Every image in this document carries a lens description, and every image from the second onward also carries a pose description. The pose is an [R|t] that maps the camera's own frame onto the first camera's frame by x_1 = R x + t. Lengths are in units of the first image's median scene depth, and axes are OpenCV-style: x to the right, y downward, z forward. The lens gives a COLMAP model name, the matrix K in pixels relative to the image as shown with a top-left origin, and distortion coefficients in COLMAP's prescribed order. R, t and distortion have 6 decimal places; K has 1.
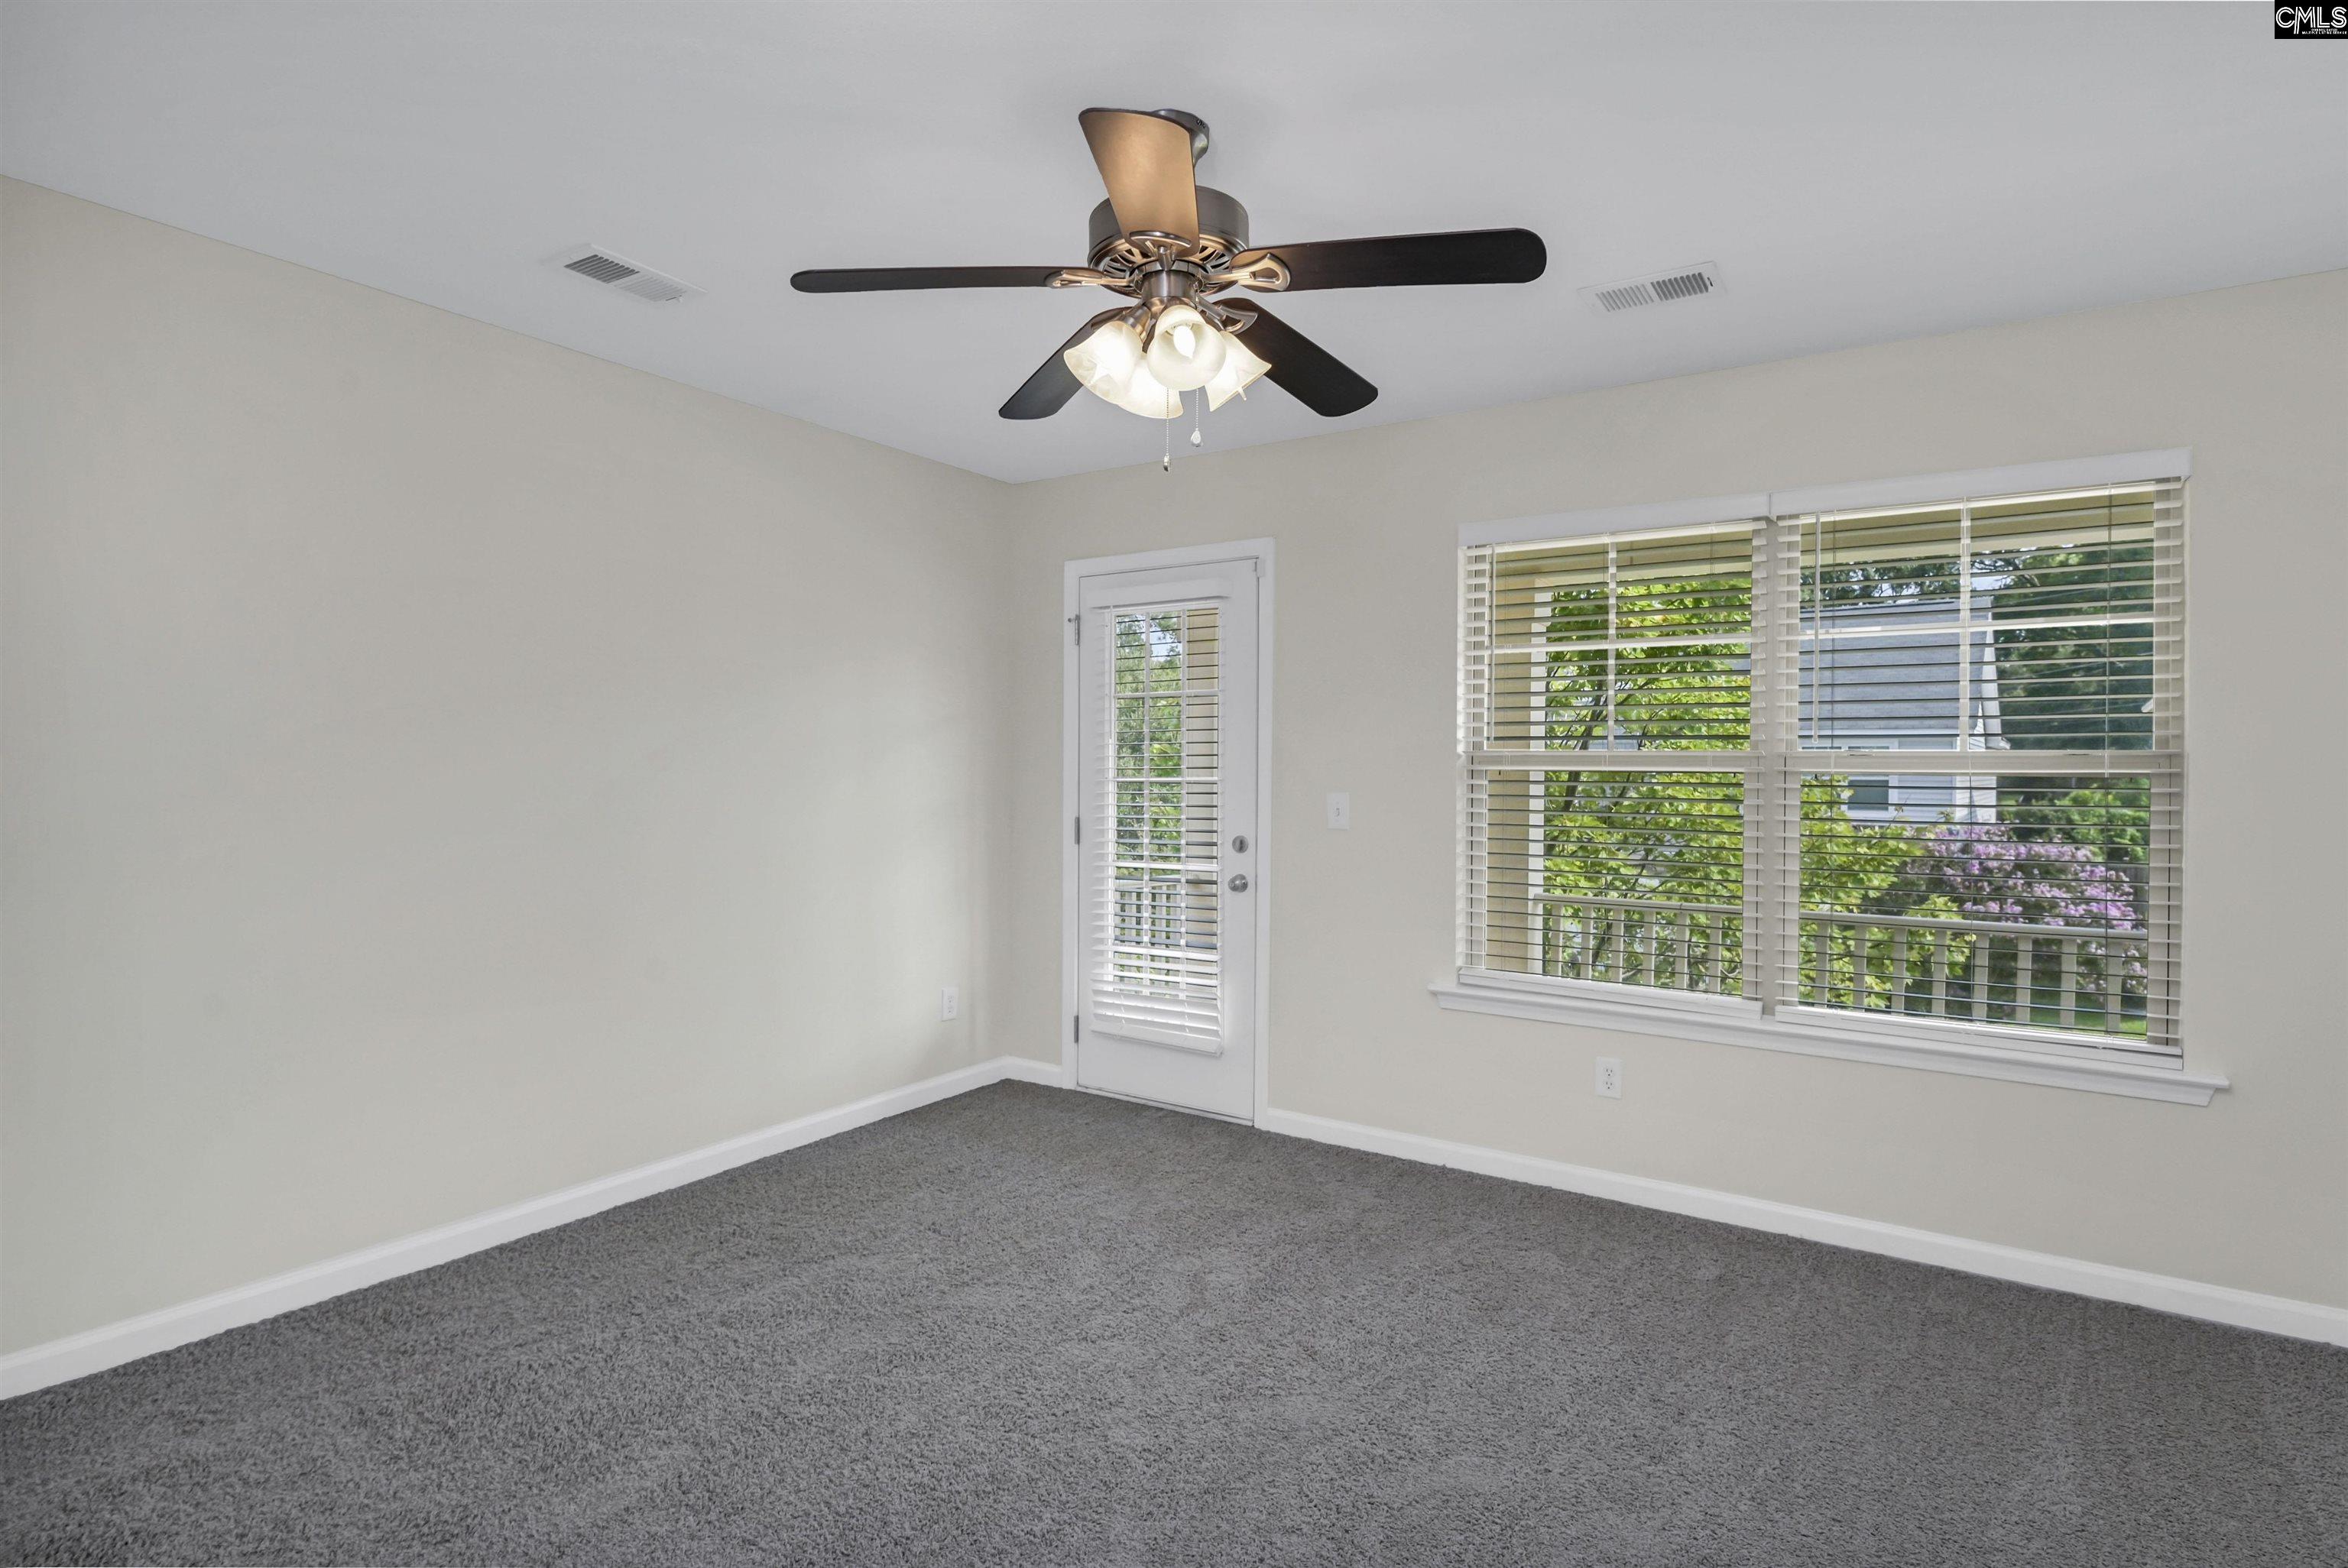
lens RADIAL K [[1193.0, 0, 1174.0], [0, 1193.0, 784.0], [0, 0, 1]] dist [0.000621, 0.000111]
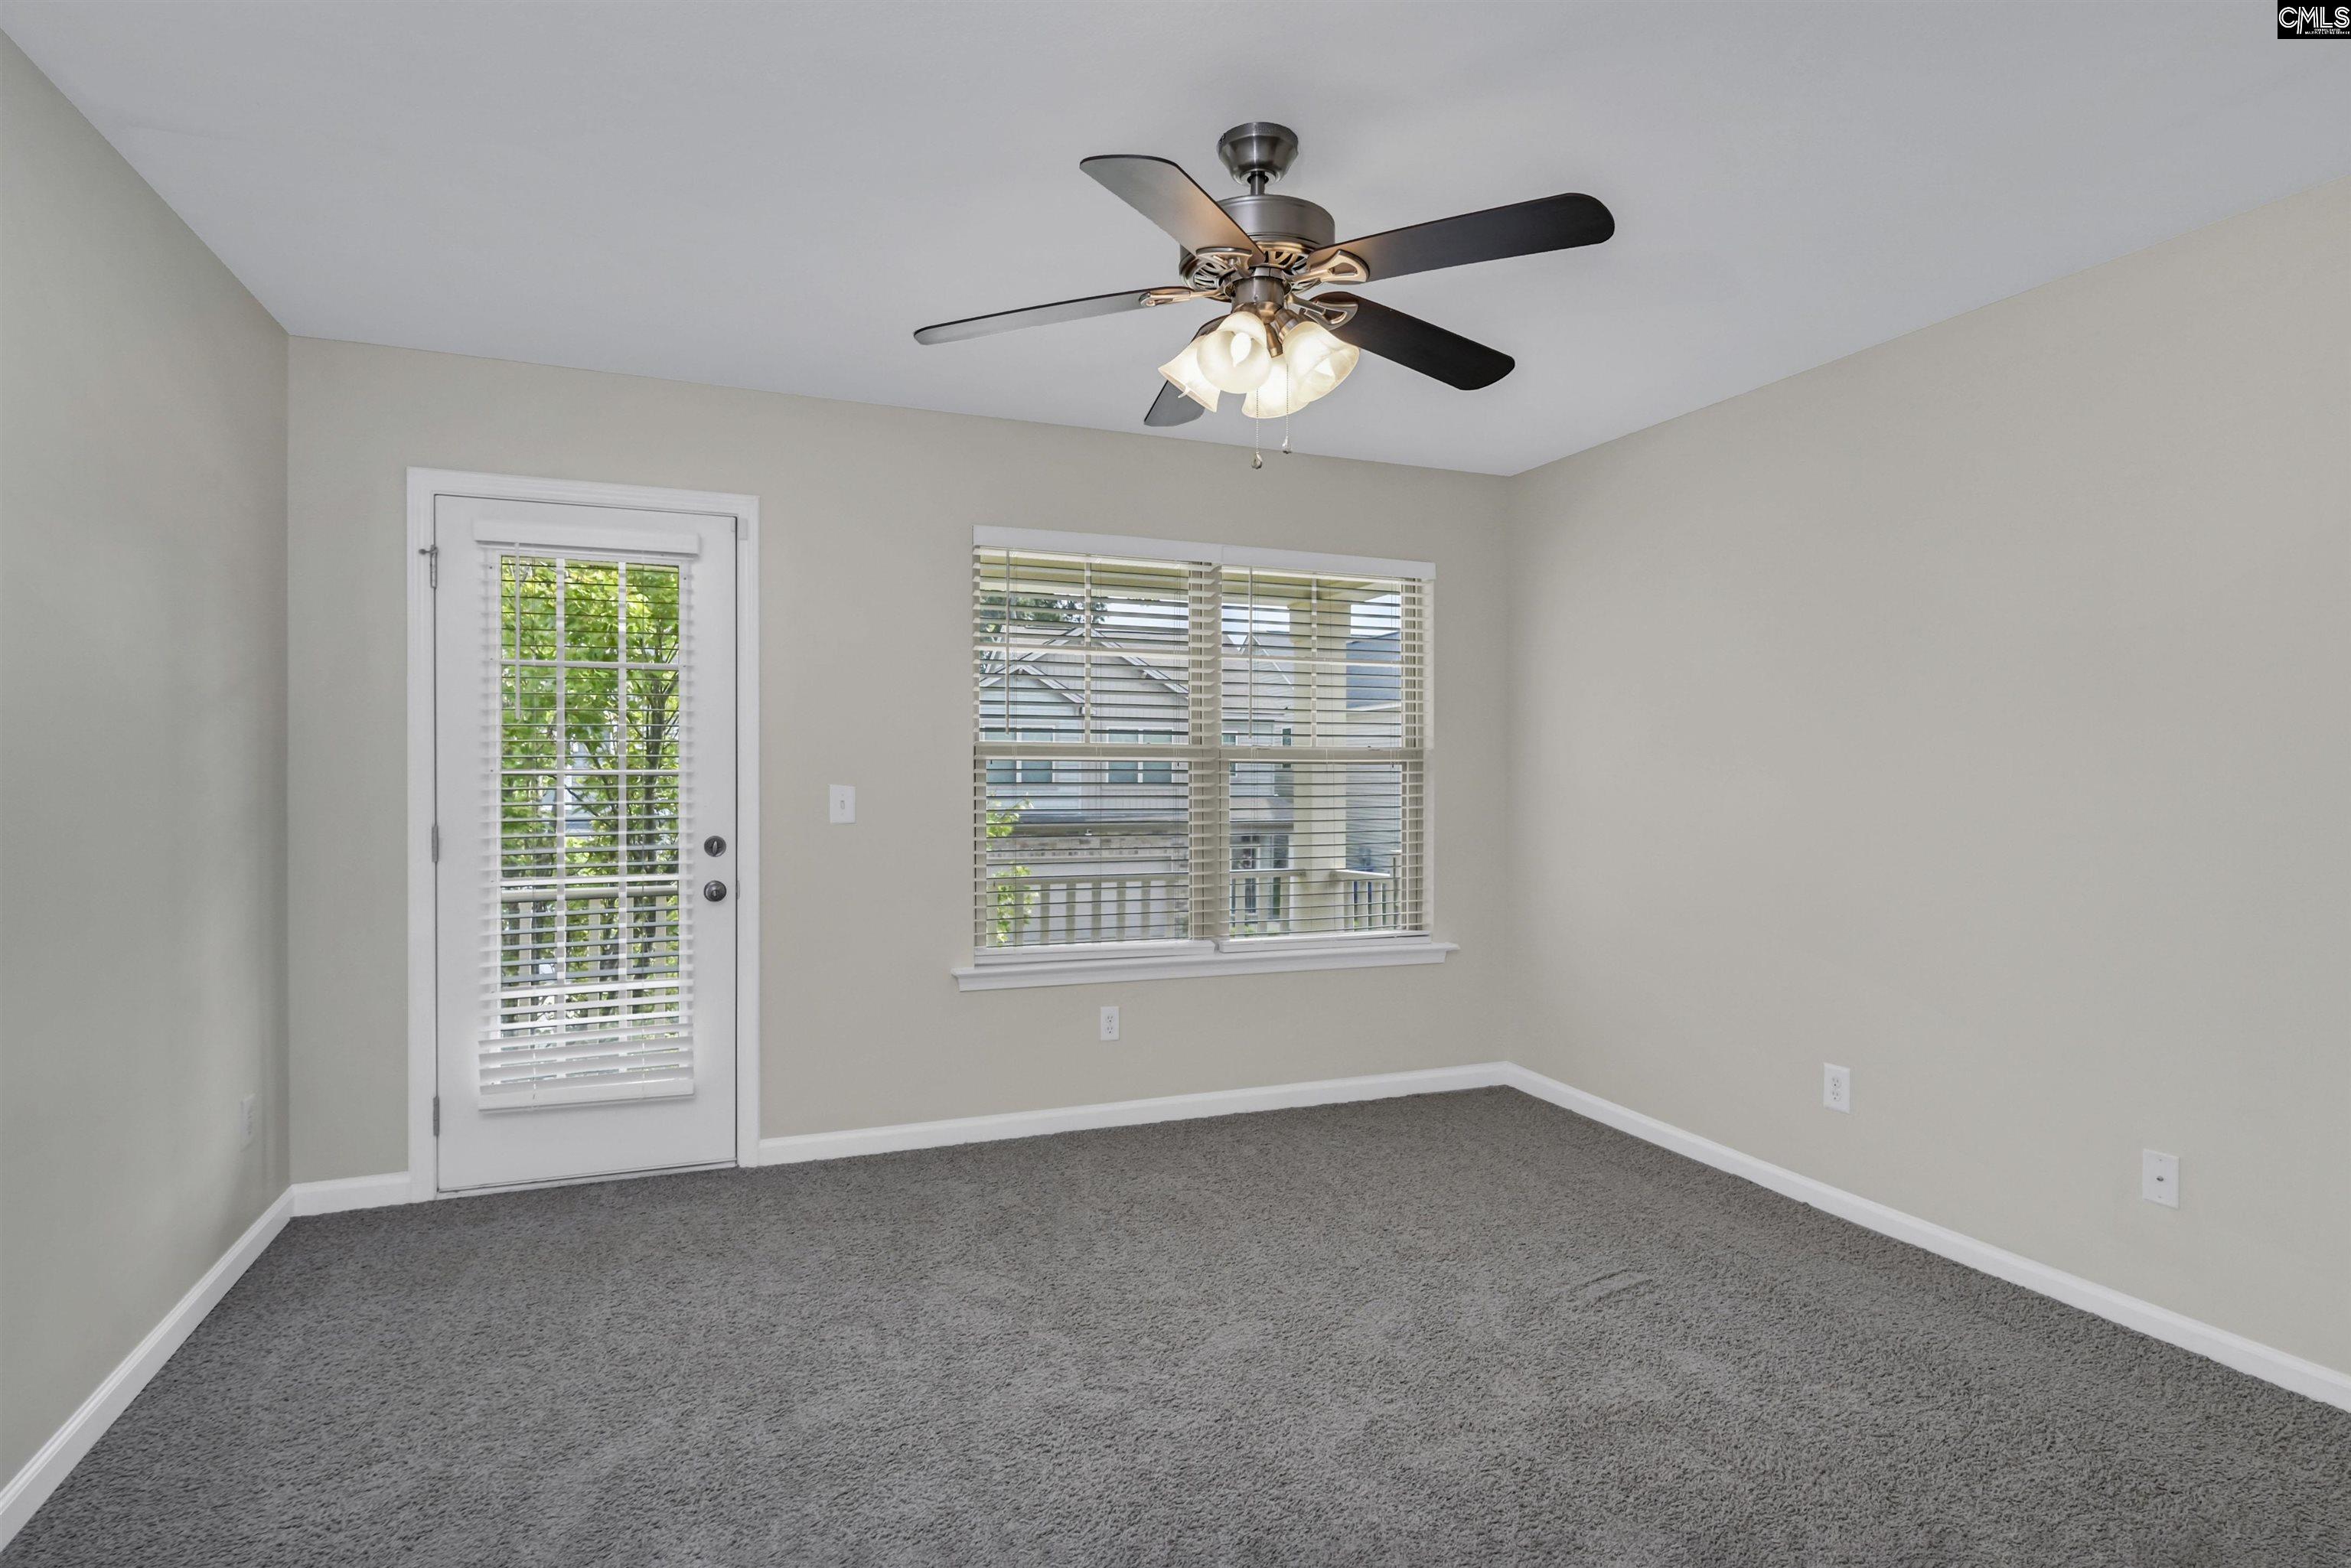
lens RADIAL K [[1195.7, 0, 1175.5], [0, 1195.7, 784.0], [0, 0, 1]] dist [-0.000582, 0.000136]
pose [[0.570481, -0.013604, 0.821198, -0.468274], [0.011450, 0.999897, 0.008610, 0.002249], [-0.821231, 0.004491, 0.570578, 0.236542]]
